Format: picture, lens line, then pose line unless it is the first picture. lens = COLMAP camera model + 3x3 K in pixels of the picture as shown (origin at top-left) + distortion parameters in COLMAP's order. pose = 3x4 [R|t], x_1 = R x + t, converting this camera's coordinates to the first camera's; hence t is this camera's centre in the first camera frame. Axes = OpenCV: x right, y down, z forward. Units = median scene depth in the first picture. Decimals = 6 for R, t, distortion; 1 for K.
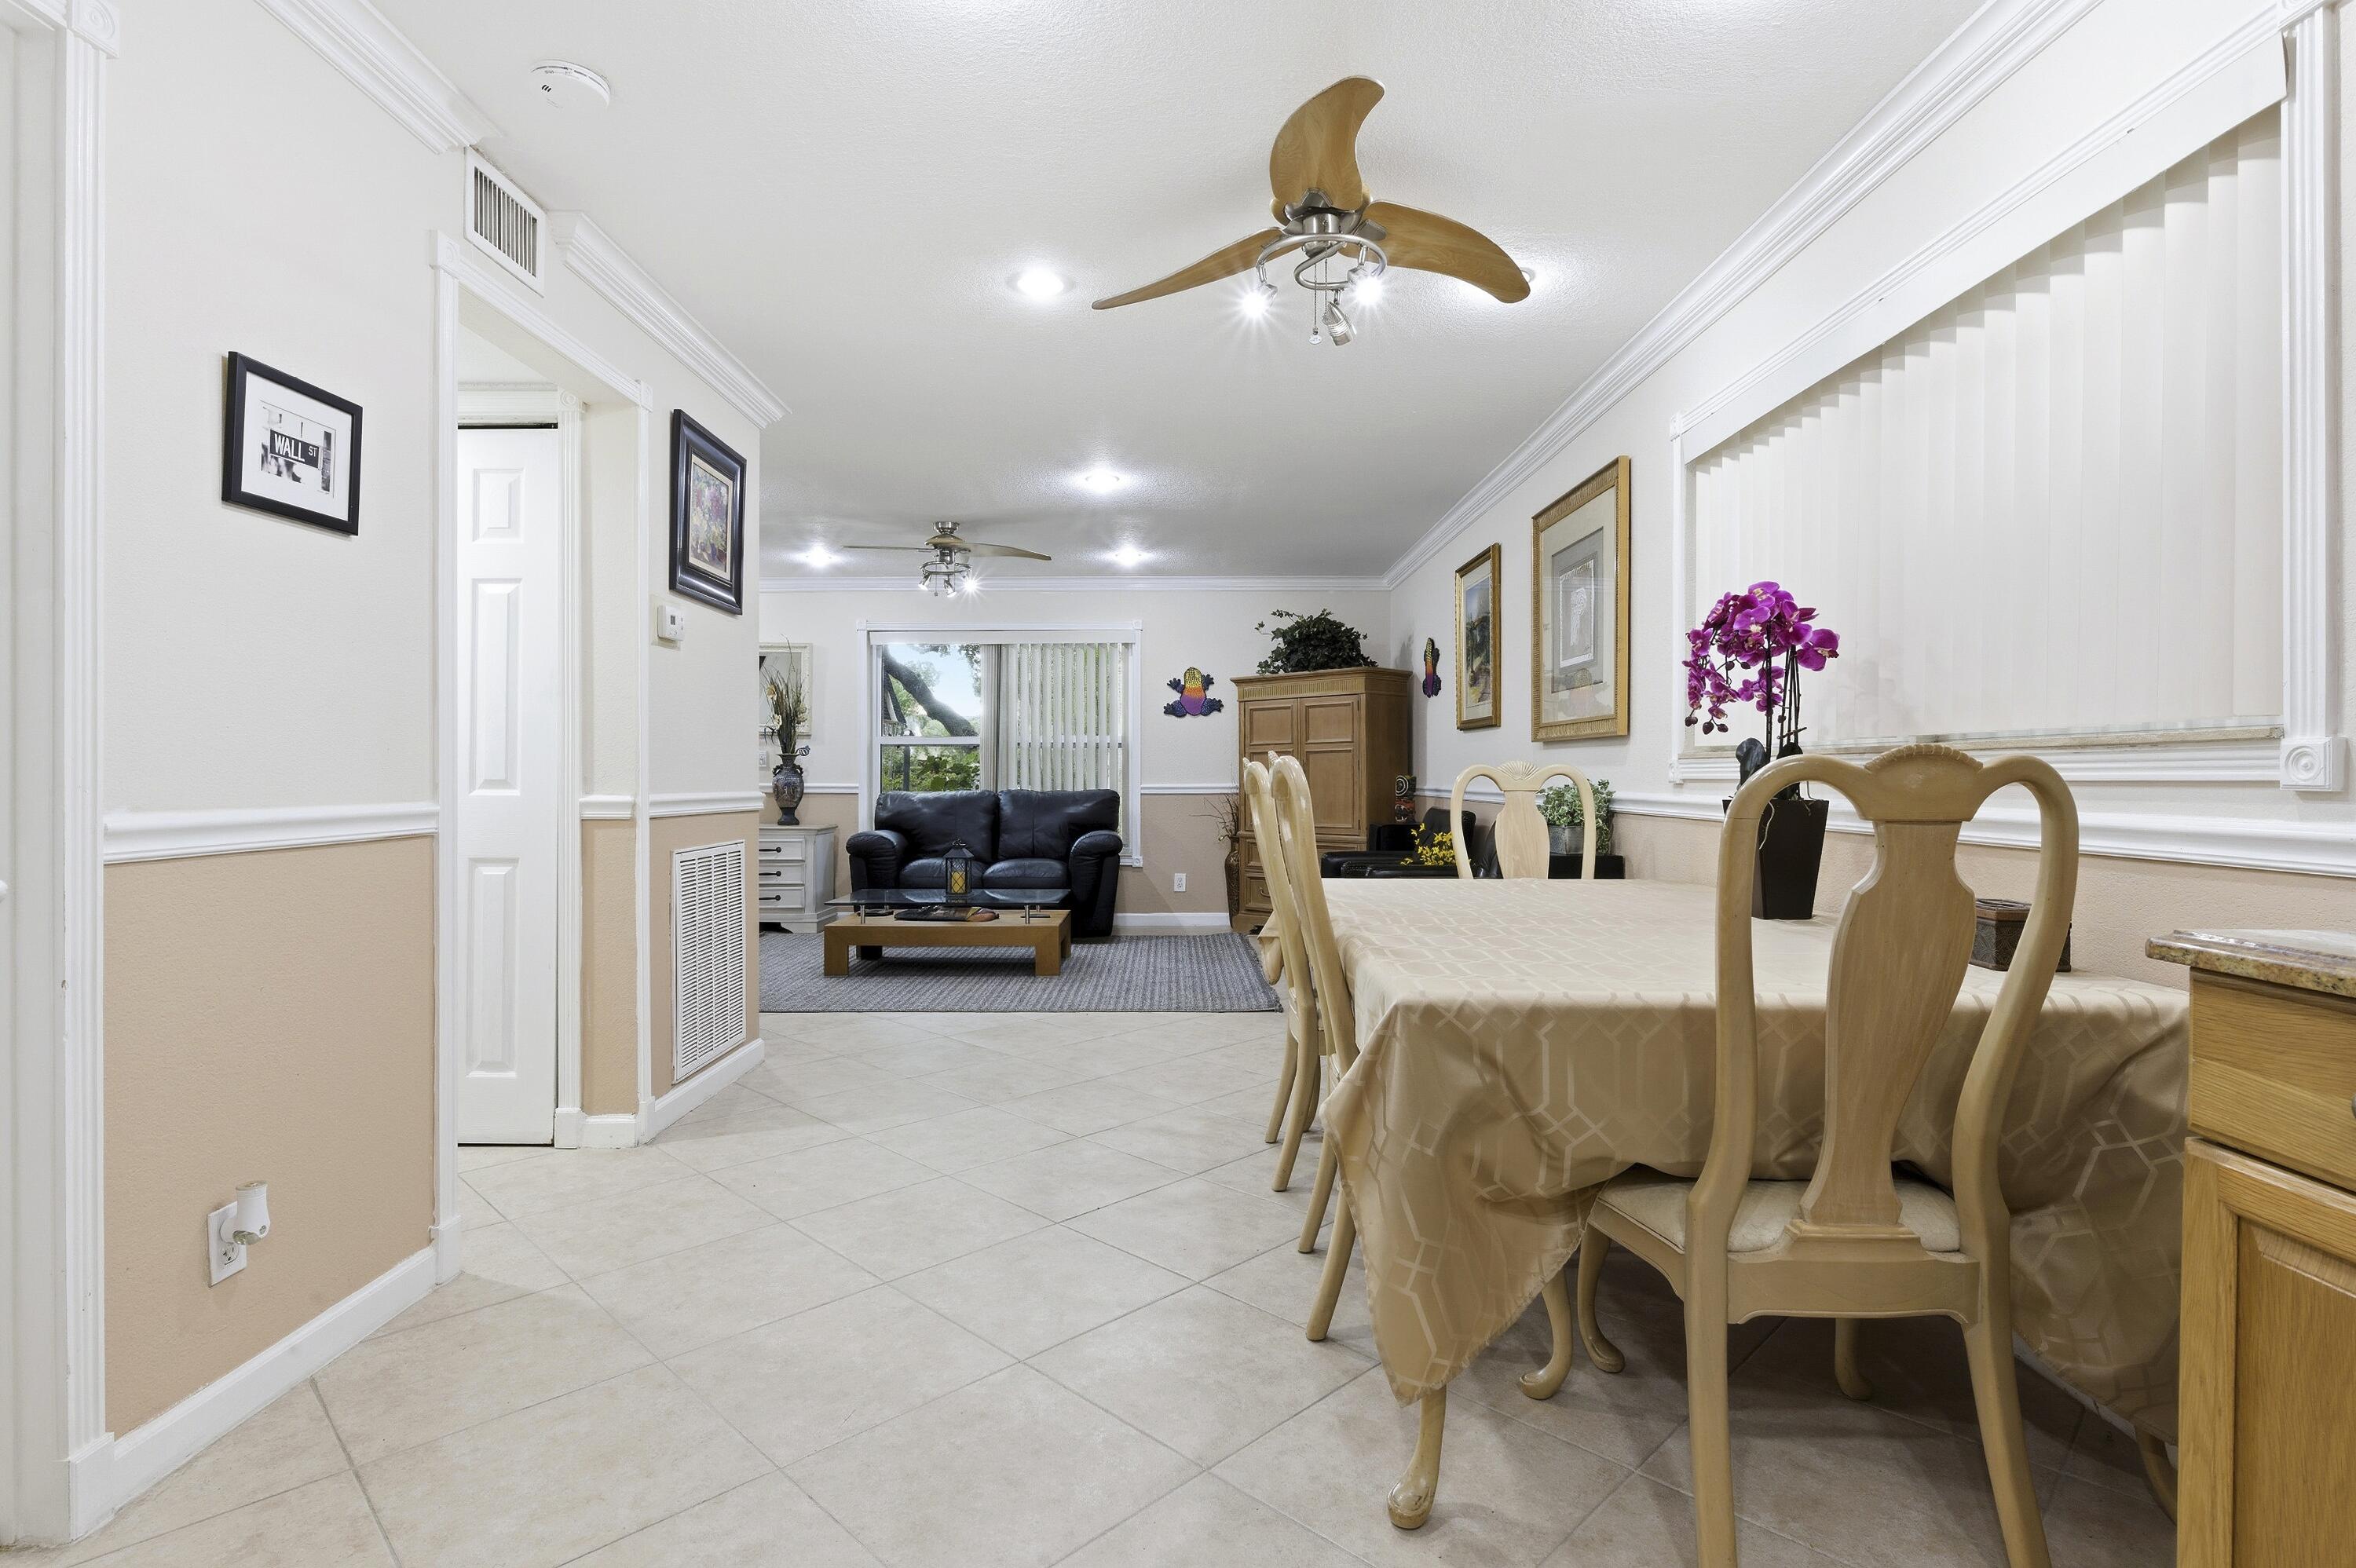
lens RADIAL K [[1173.2, 0, 1174.2], [0, 1173.2, 780.4], [0, 0, 1]] dist [0.000096, 0.000074]
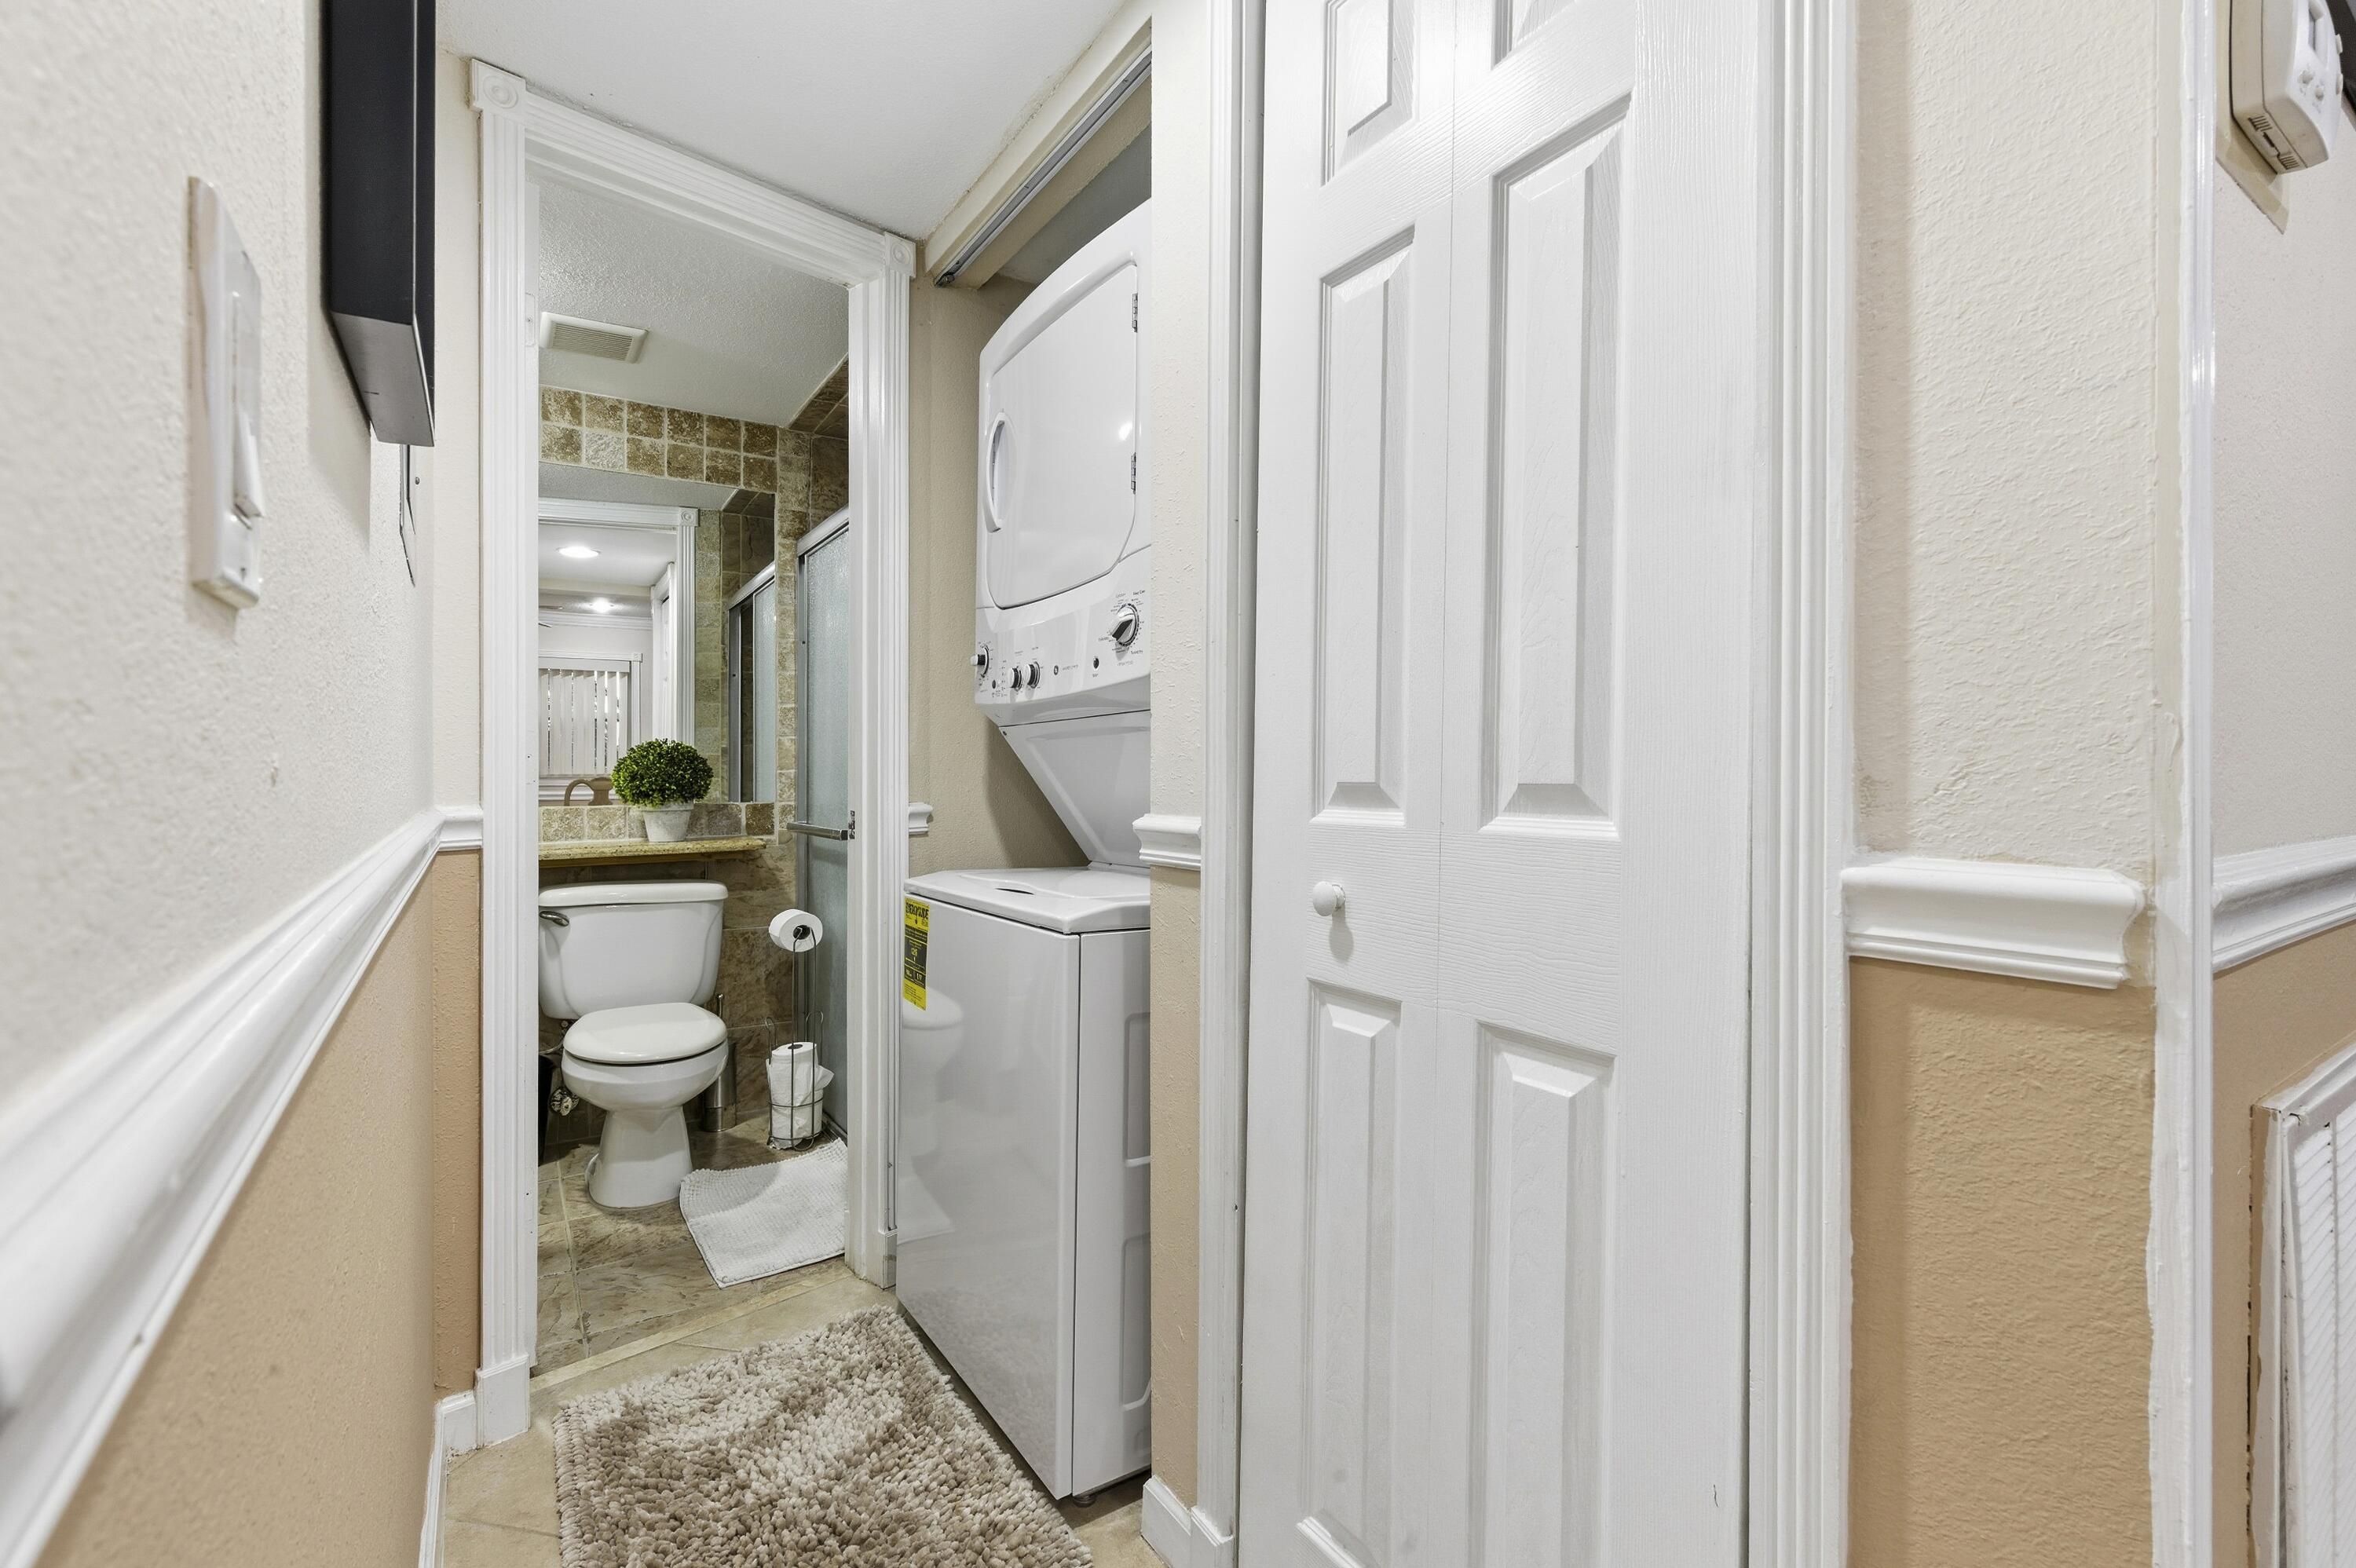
lens RADIAL K [[1026.4, 0, 1181.1], [0, 1026.4, 778.2], [0, 0, 1]] dist [0.001632, -0.000061]
pose [[0.549724, 0.000243, -0.835346, -0.404050], [0.002306, 0.999996, 0.001809, -0.003424], [0.835343, -0.002921, 0.549721, 0.769102]]
